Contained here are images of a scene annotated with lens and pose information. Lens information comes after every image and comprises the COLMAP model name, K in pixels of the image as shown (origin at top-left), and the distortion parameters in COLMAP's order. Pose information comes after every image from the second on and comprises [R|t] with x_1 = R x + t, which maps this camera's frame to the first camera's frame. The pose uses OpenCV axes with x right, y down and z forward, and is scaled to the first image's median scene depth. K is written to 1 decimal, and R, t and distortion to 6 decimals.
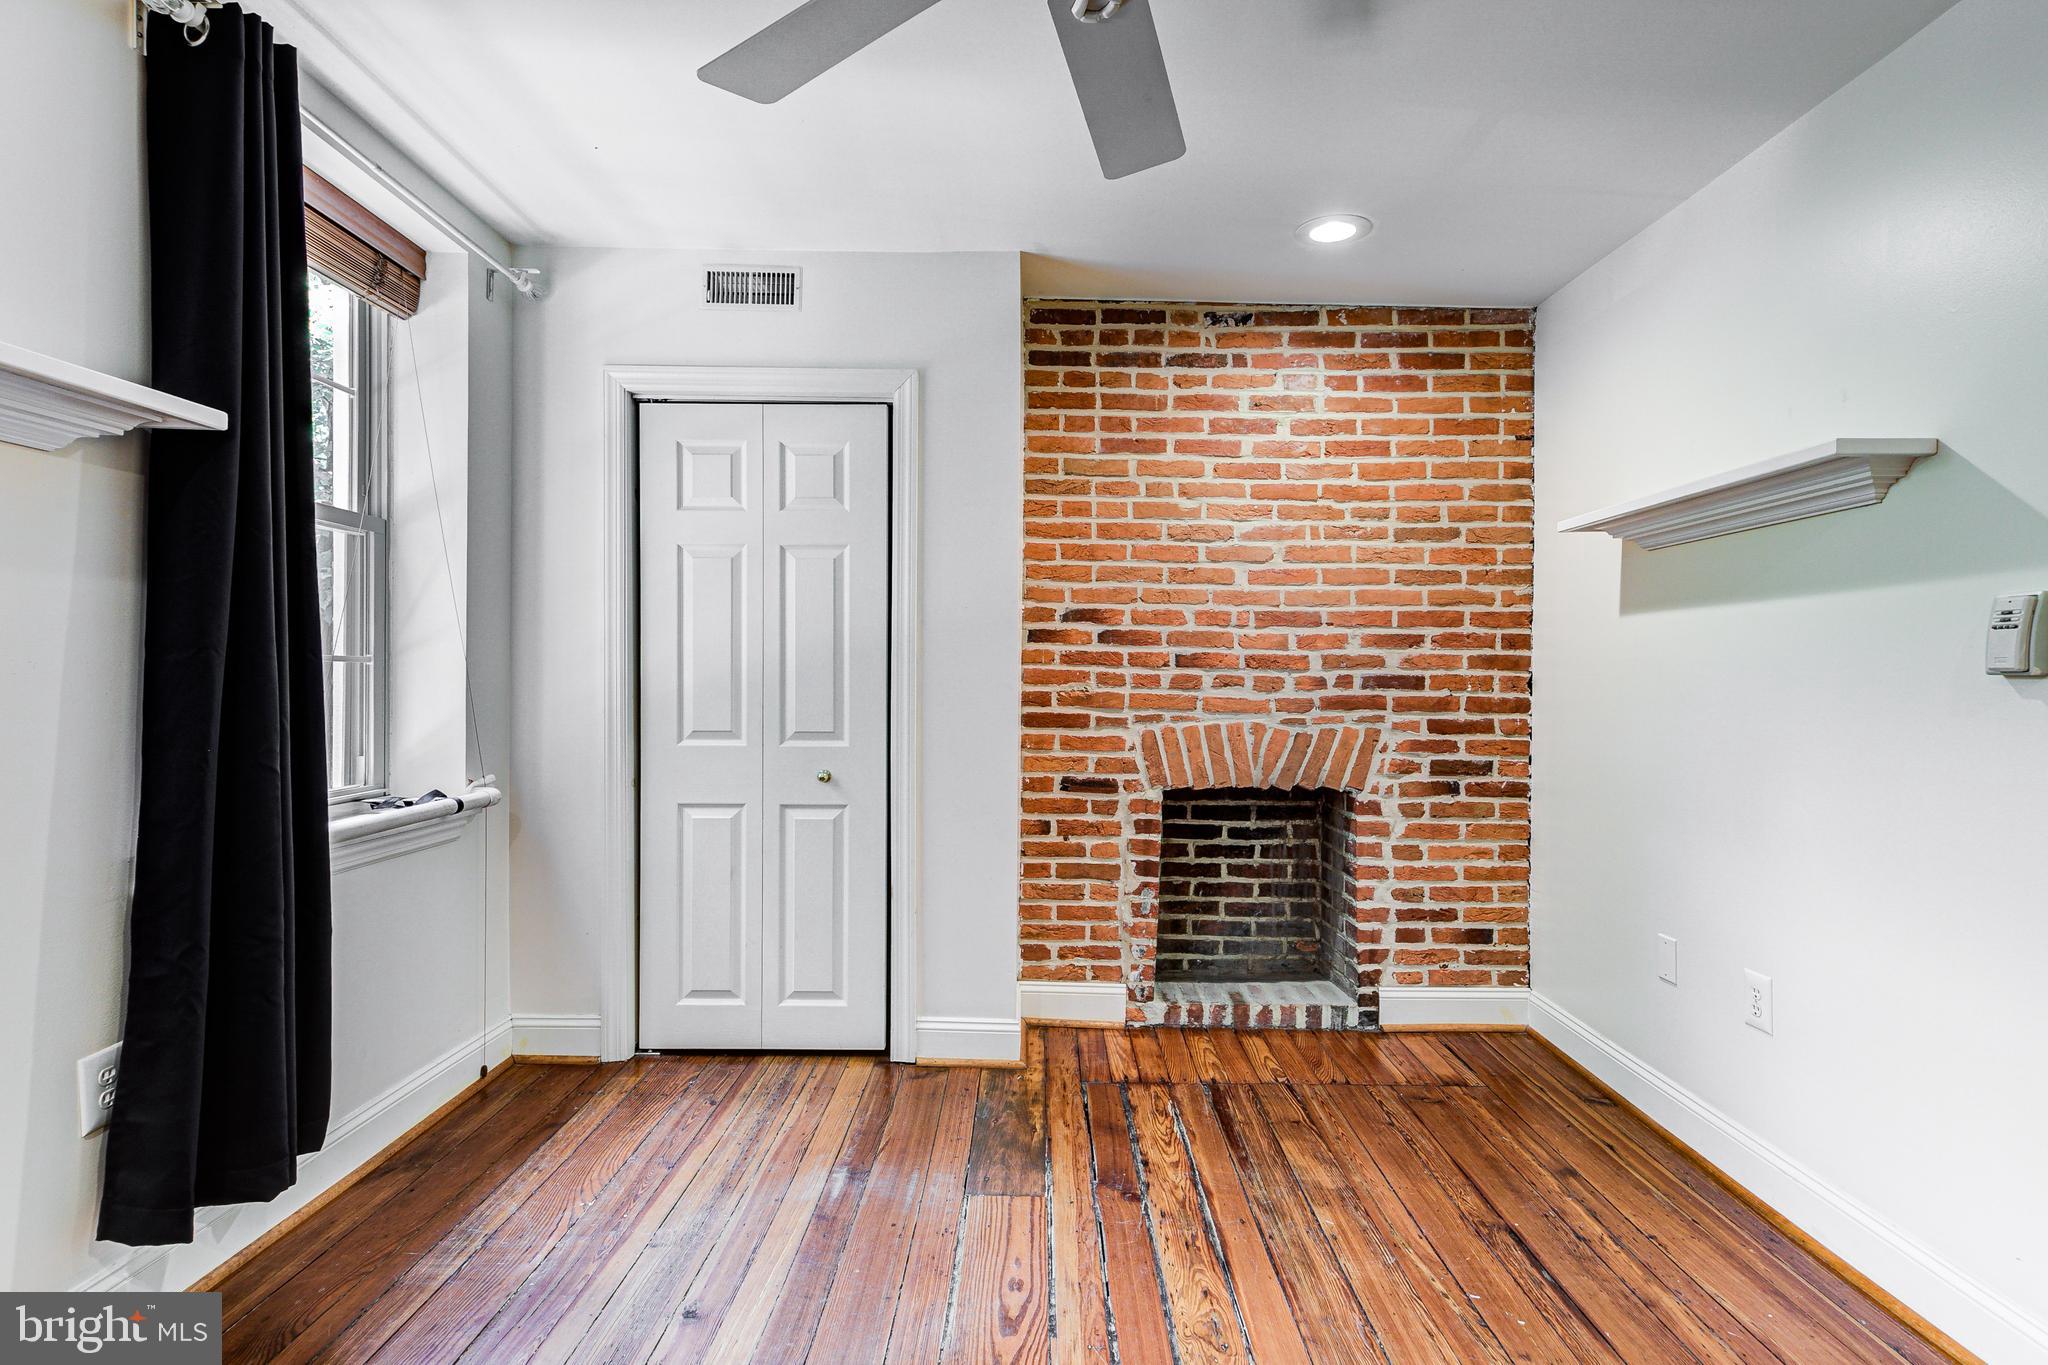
lens RADIAL K [[1014.9, 0, 1024.0], [0, 1014.9, 682.5], [0, 0, 1]] dist [-0.001038, 0.000837]
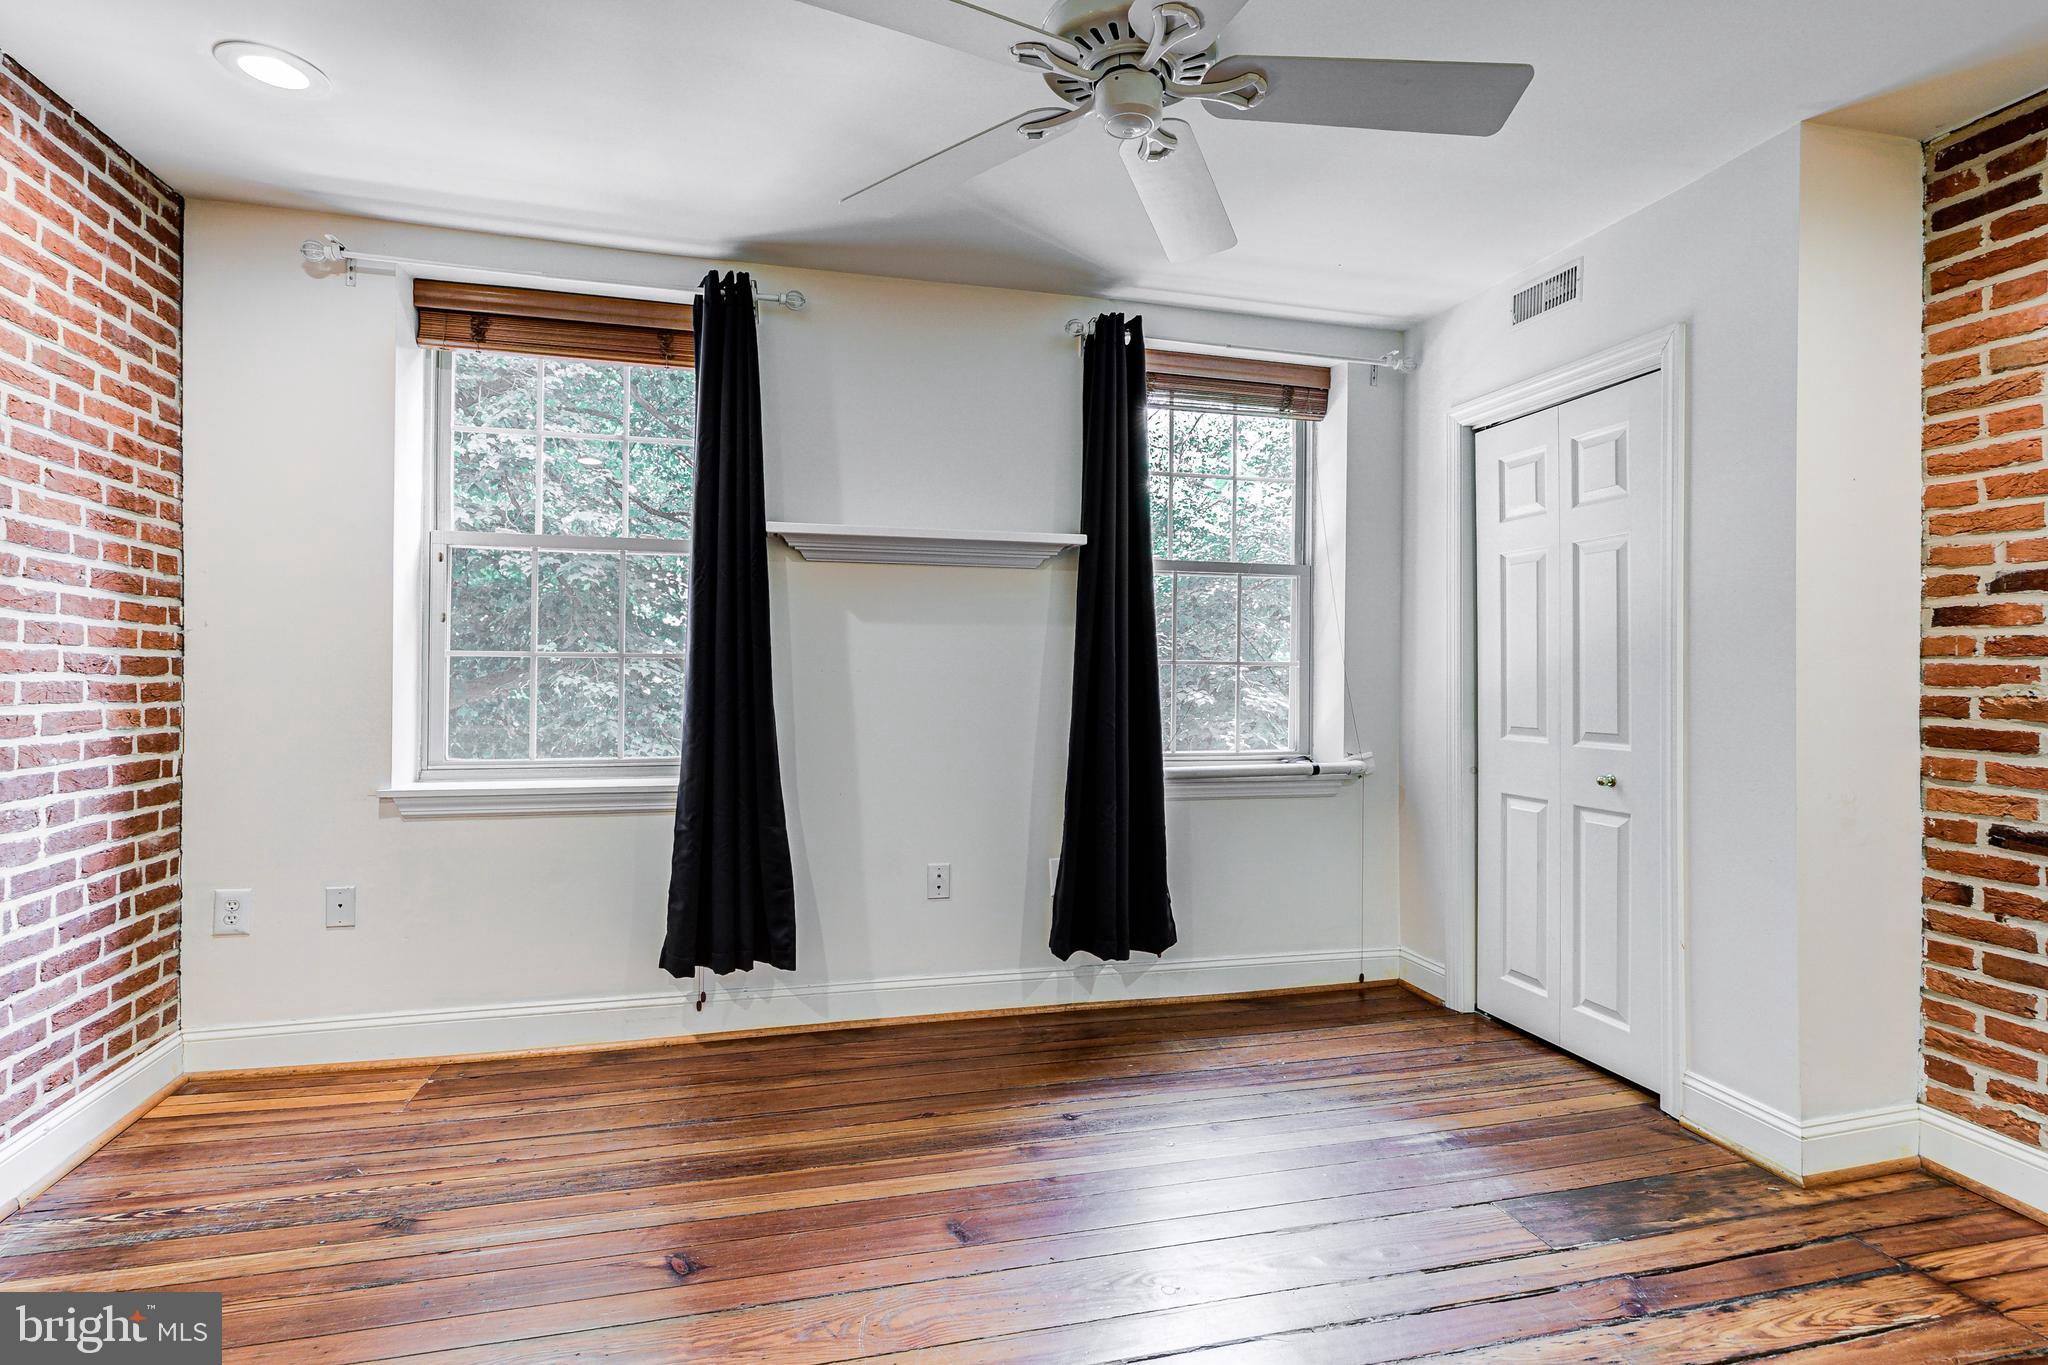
lens RADIAL K [[1014.9, 0, 1024.0], [0, 1014.9, 682.5], [0, 0, 1]] dist [-0.001038, 0.000837]
pose [[0.245961, 0.003478, -0.969273, 0.534031], [-0.010367, 0.999946, 0.000958, 0.005141], [0.969224, 0.009813, 0.245984, 0.216780]]
